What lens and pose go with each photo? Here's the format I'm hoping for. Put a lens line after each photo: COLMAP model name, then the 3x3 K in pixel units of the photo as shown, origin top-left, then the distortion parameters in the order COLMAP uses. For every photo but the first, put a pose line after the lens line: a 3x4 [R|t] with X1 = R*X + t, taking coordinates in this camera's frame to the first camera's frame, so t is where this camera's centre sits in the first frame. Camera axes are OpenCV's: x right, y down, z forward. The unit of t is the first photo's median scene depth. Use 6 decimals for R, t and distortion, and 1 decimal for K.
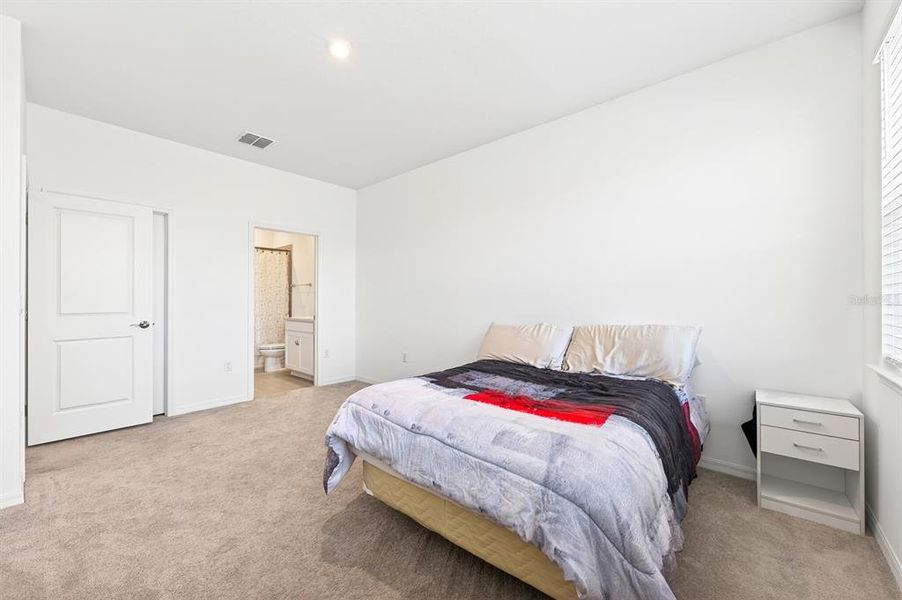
lens RADIAL K [[354.0, 0, 449.2], [0, 354.0, 298.7], [0, 0, 1]] dist [0.000753, 0.000577]
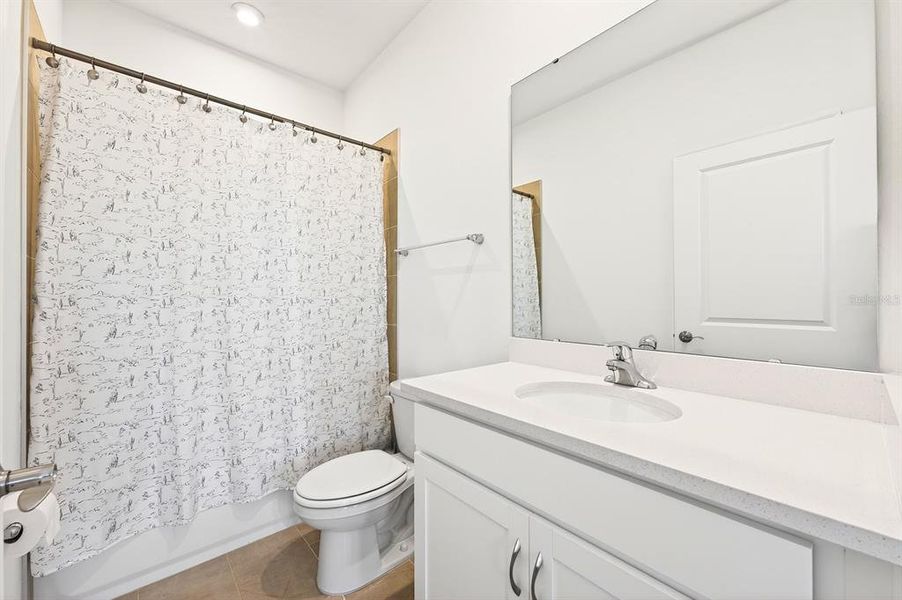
lens RADIAL K [[354.0, 0, 449.2], [0, 354.0, 298.7], [0, 0, 1]] dist [0.000753, 0.000577]
pose [[0.991421, 0.000478, -0.130706, -0.352961], [-0.000599, 0.999999, -0.000891, 0.006052], [0.130705, 0.000962, 0.991421, 0.679556]]
